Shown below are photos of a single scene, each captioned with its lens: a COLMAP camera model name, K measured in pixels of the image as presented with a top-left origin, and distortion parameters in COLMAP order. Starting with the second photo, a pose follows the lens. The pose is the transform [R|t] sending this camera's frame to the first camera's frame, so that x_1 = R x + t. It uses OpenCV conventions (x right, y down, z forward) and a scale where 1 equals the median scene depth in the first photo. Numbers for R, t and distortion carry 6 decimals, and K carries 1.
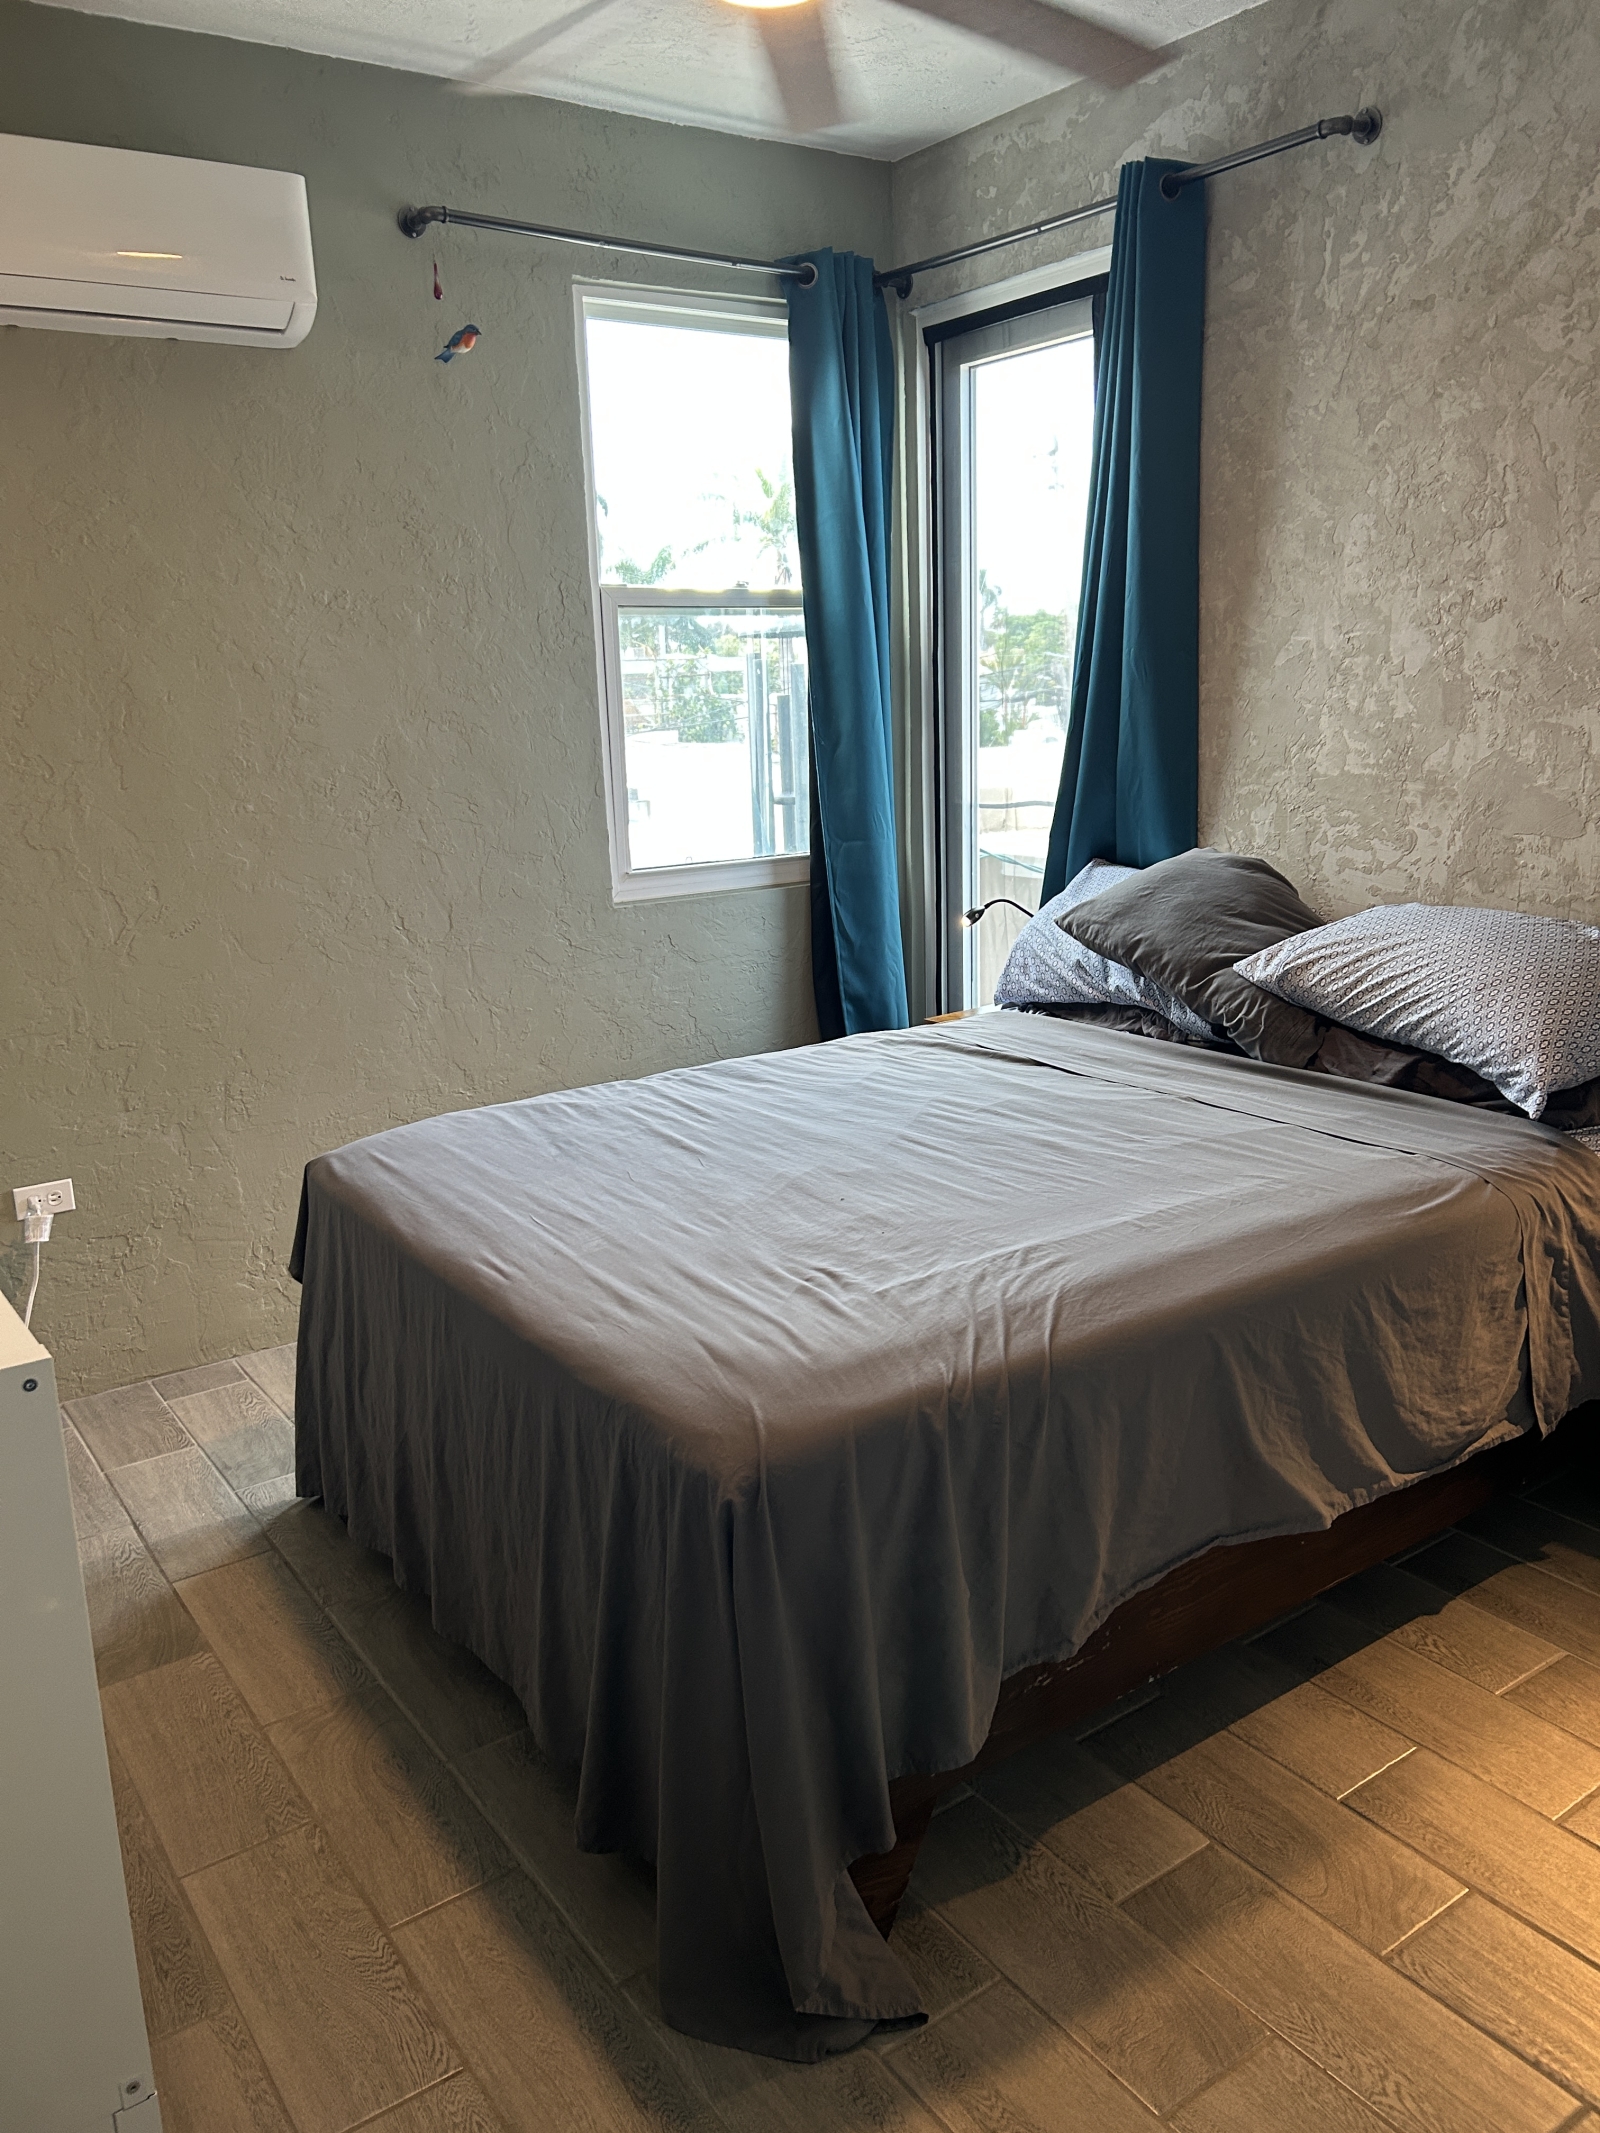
lens RADIAL K [[1603.0, 0, 803.7], [0, 1603.0, 1073.6], [0, 0, 1]] dist [0.005265, -0.003236]
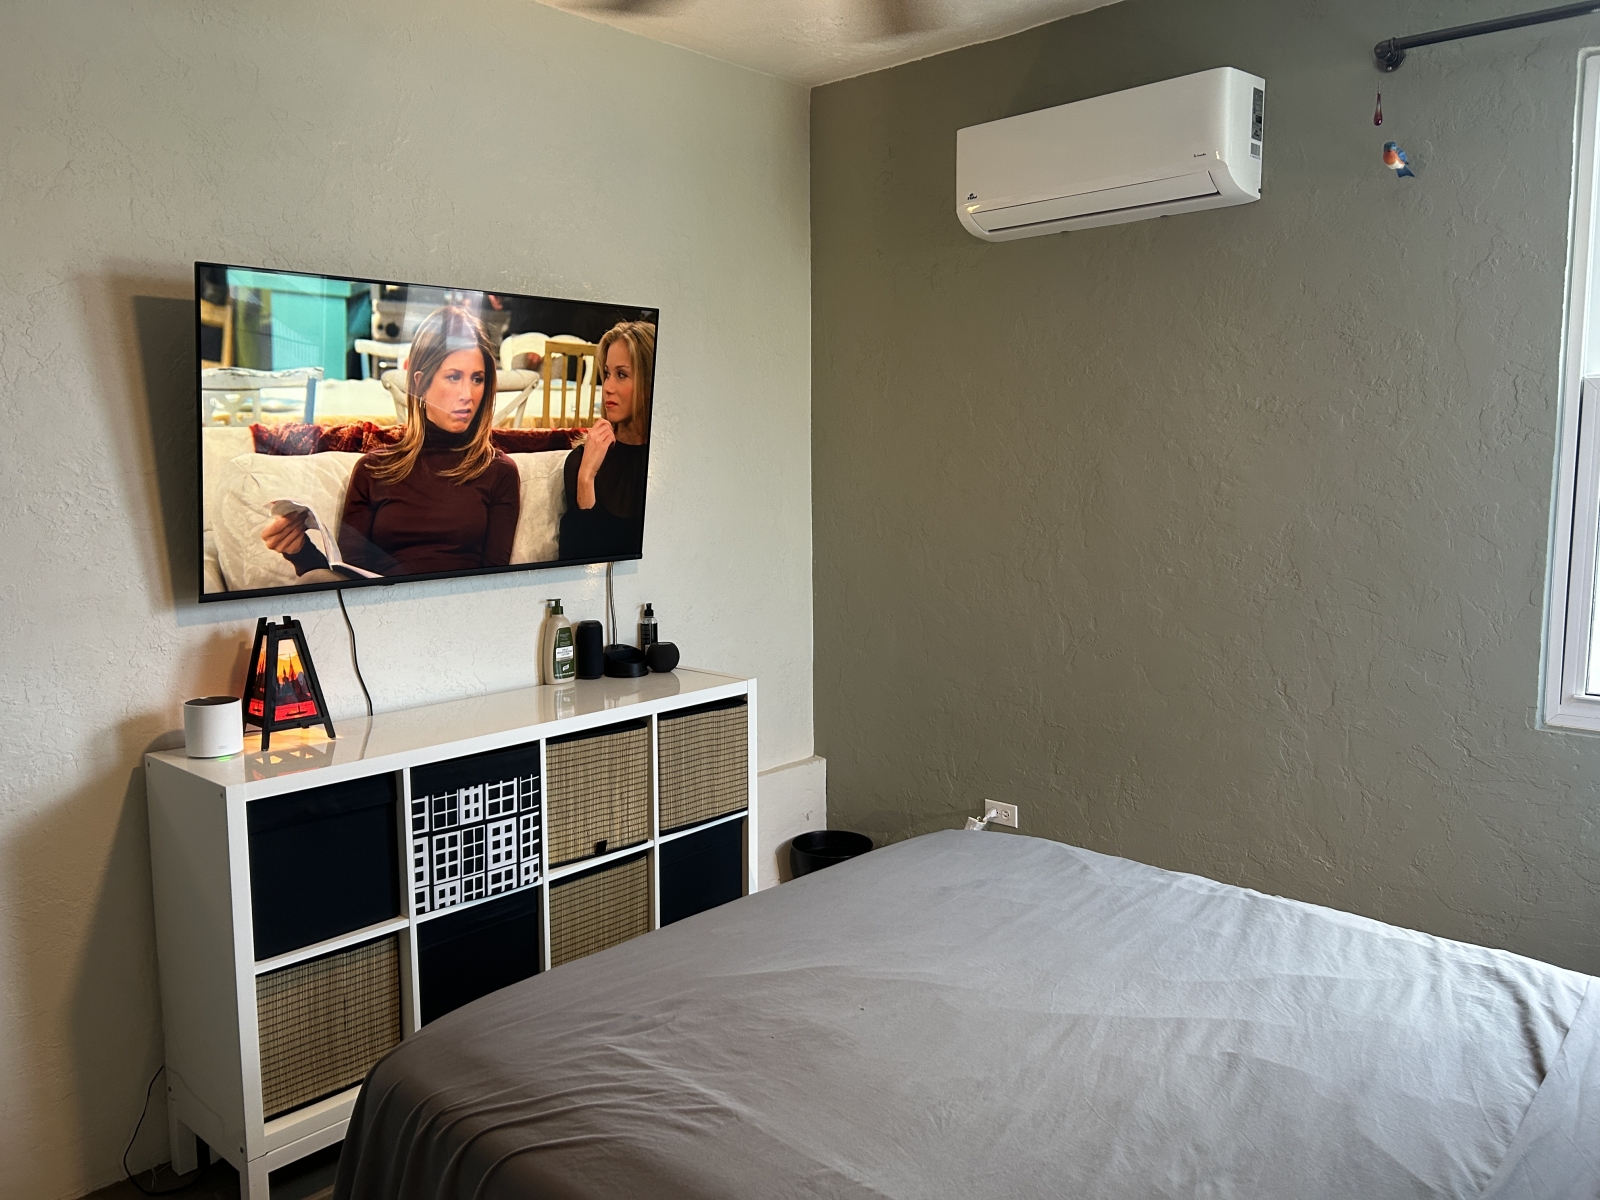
lens RADIAL K [[1202.4, 0, 801.6], [0, 1202.4, 591.6], [0, 0, 1]] dist [0.005265, -0.003236]
pose [[0.200363, 0.135924, -0.970247, 0.520047], [-0.230322, 0.969109, 0.088201, -0.170441], [0.952264, 0.205797, 0.225480, 0.533267]]
